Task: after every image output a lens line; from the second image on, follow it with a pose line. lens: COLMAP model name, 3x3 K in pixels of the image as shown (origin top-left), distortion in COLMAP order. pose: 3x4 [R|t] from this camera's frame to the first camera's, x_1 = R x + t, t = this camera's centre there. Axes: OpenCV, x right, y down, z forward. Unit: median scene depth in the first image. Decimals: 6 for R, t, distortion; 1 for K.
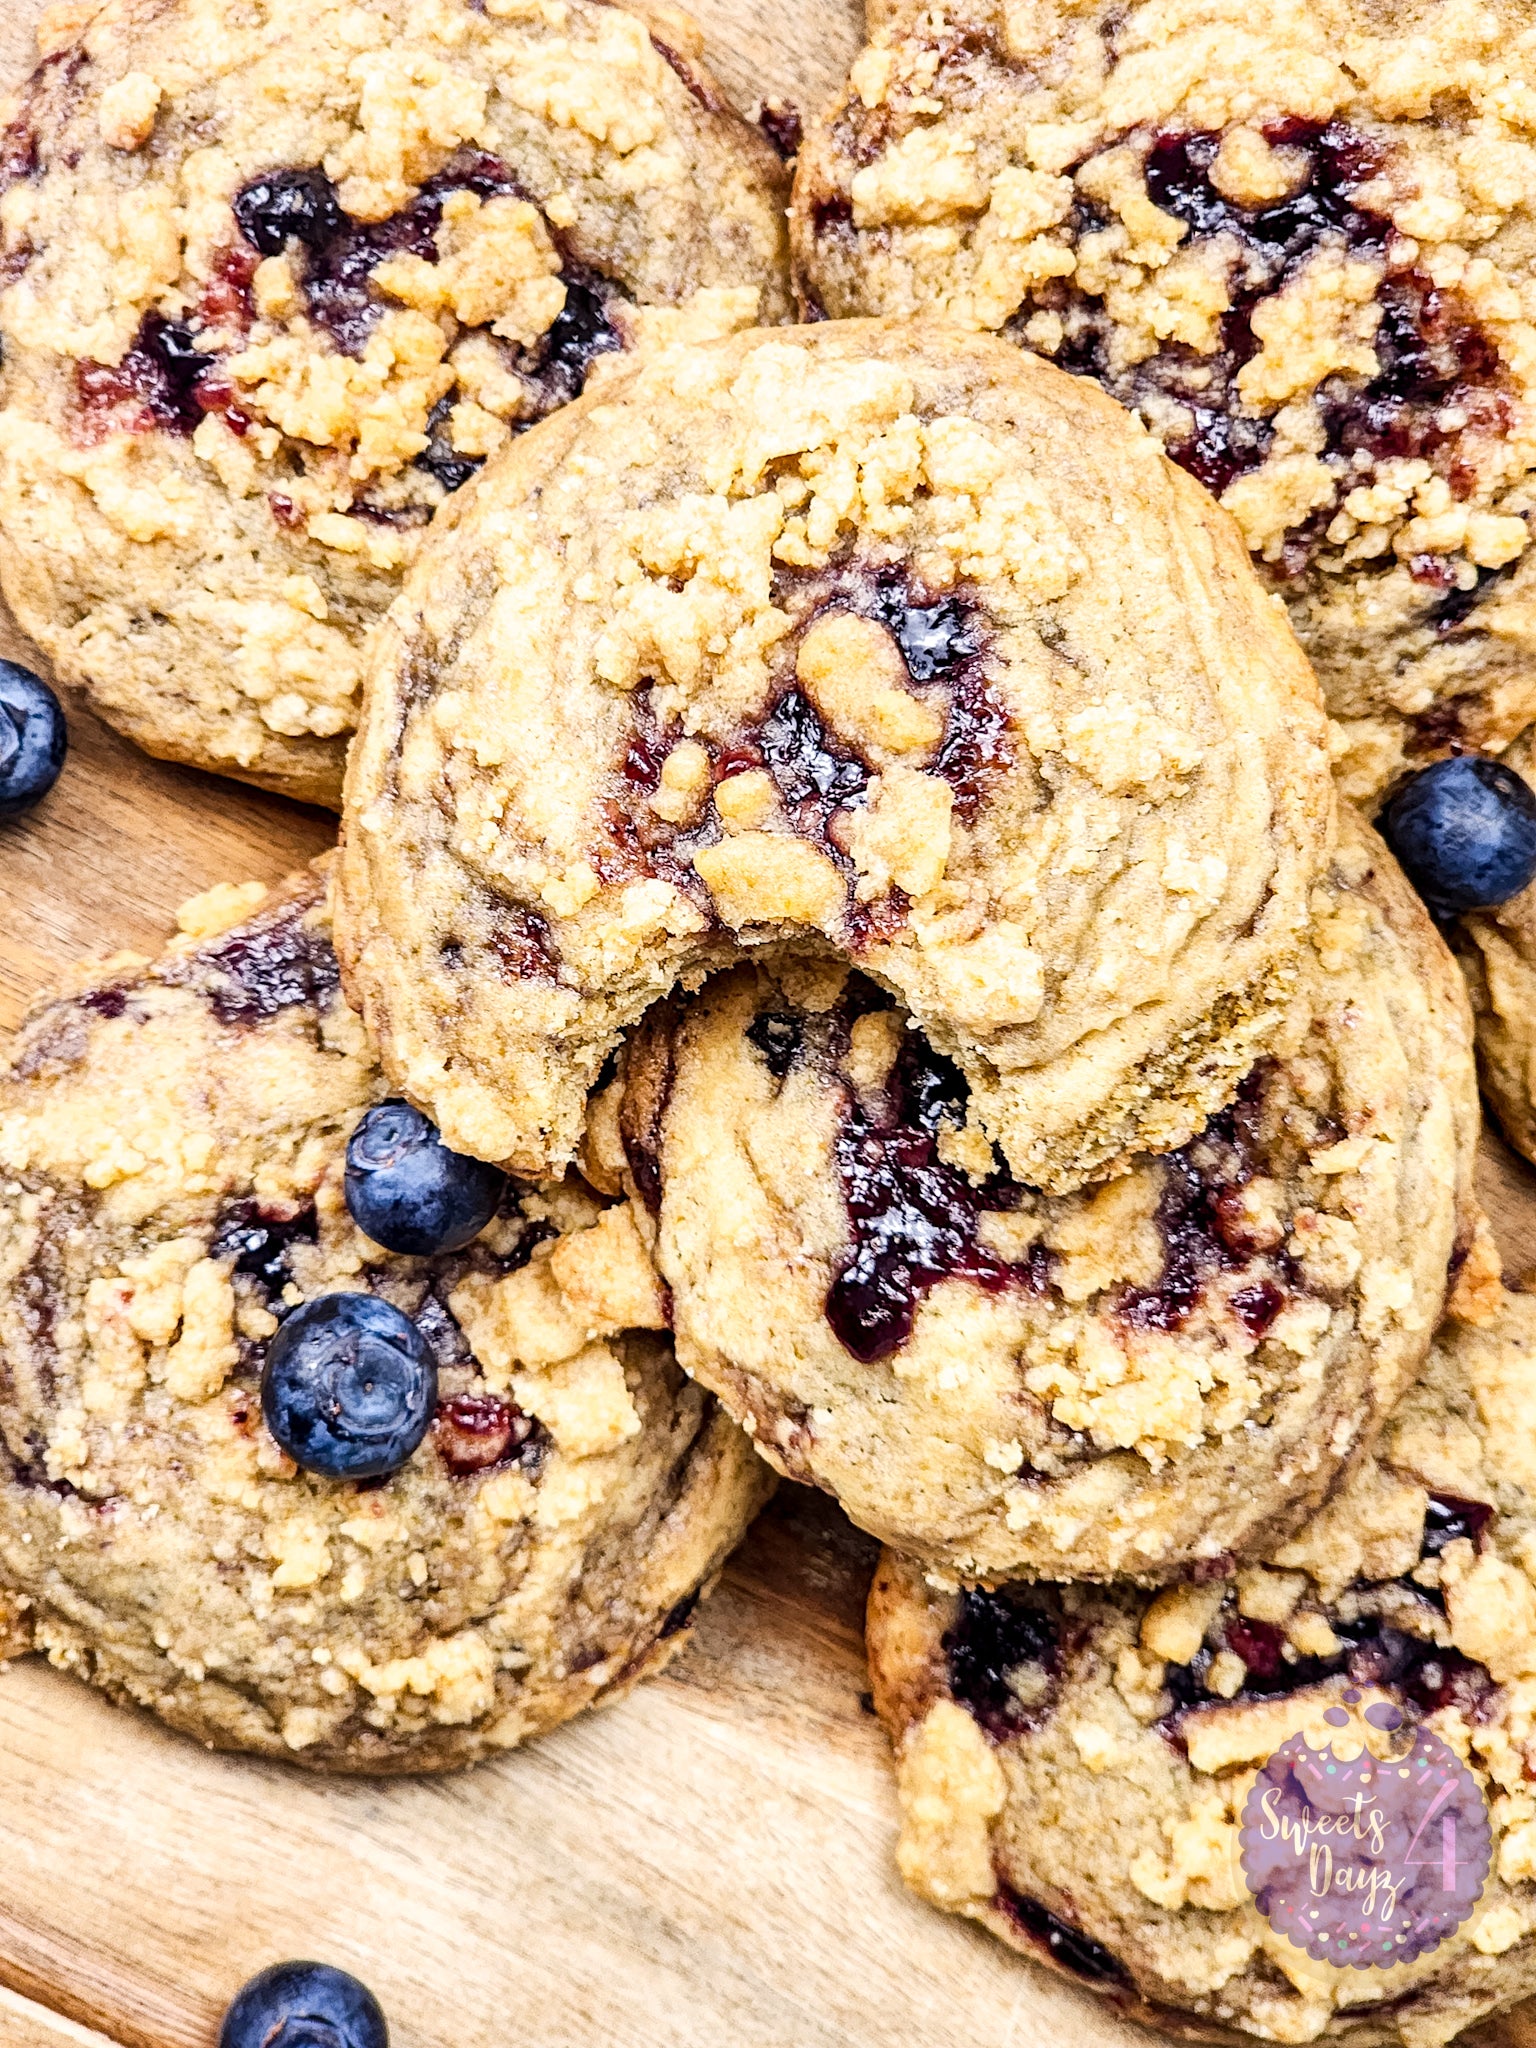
lens RADIAL K [[4065.6, 0, 696.0], [0, 4065.6, 1059.6], [0, 0, 1]] dist [0.072389, 0.000000]
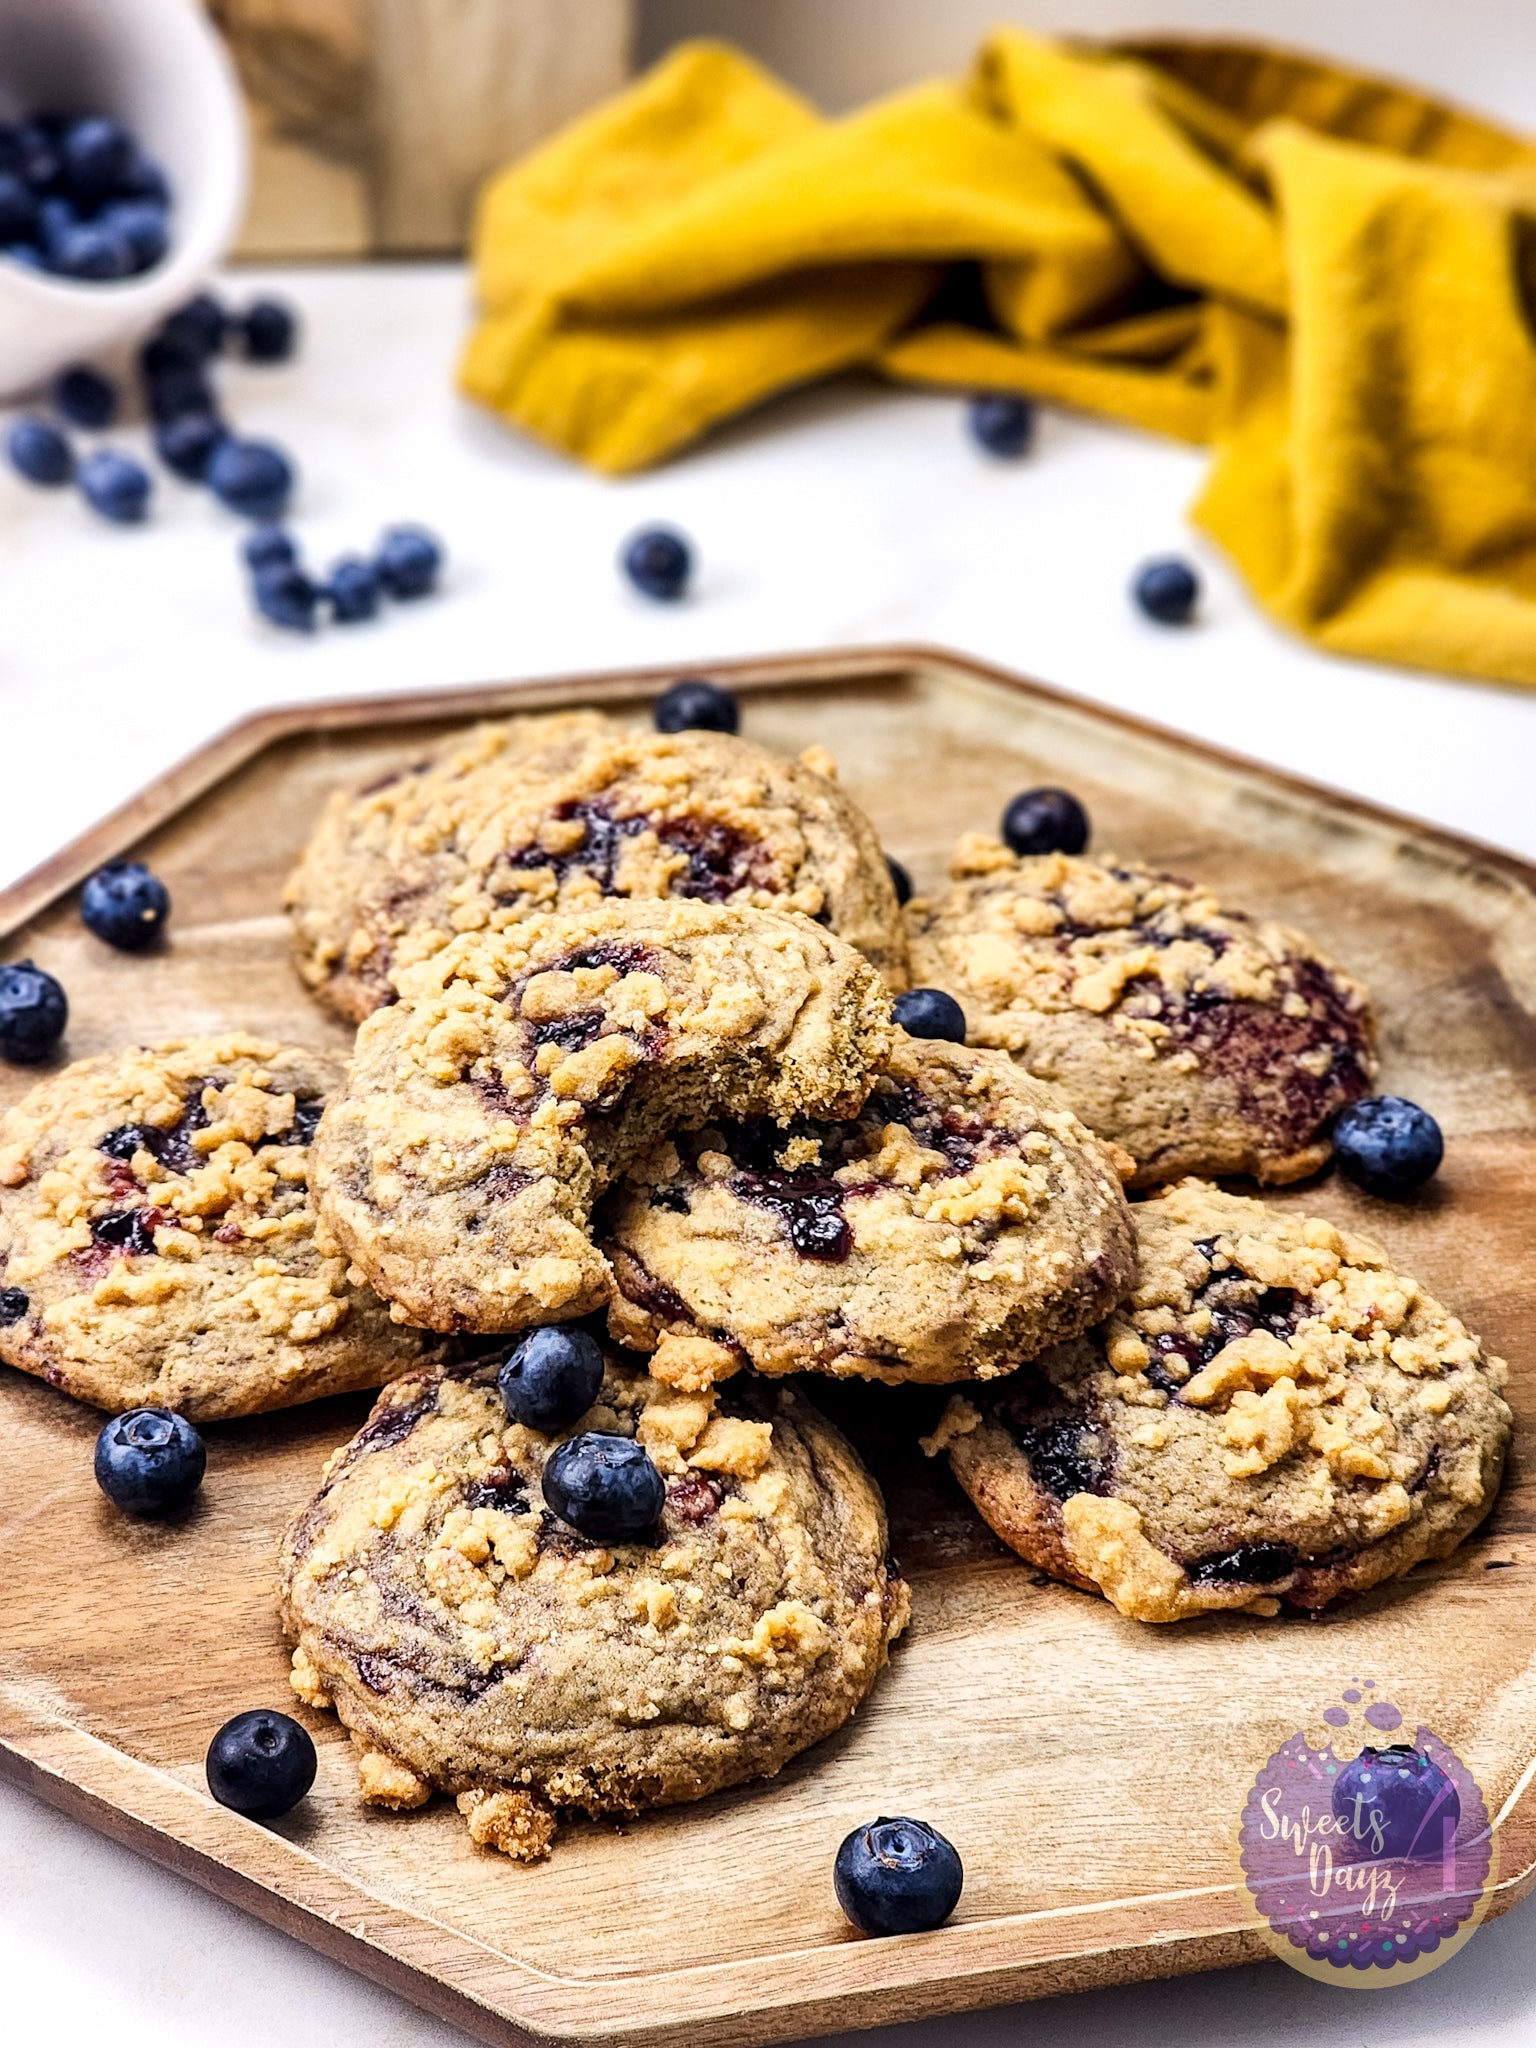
lens RADIAL K [[4065.6, 0, 758.2], [0, 4065.6, 1023.1], [0, 0, 1]] dist [0.072389, 0.000000]
pose [[0.754105, -0.461554, 0.467219, -0.650620], [0.654422, 0.468189, -0.593744, 0.908930], [0.055298, 0.753503, 0.655114, -0.097670]]
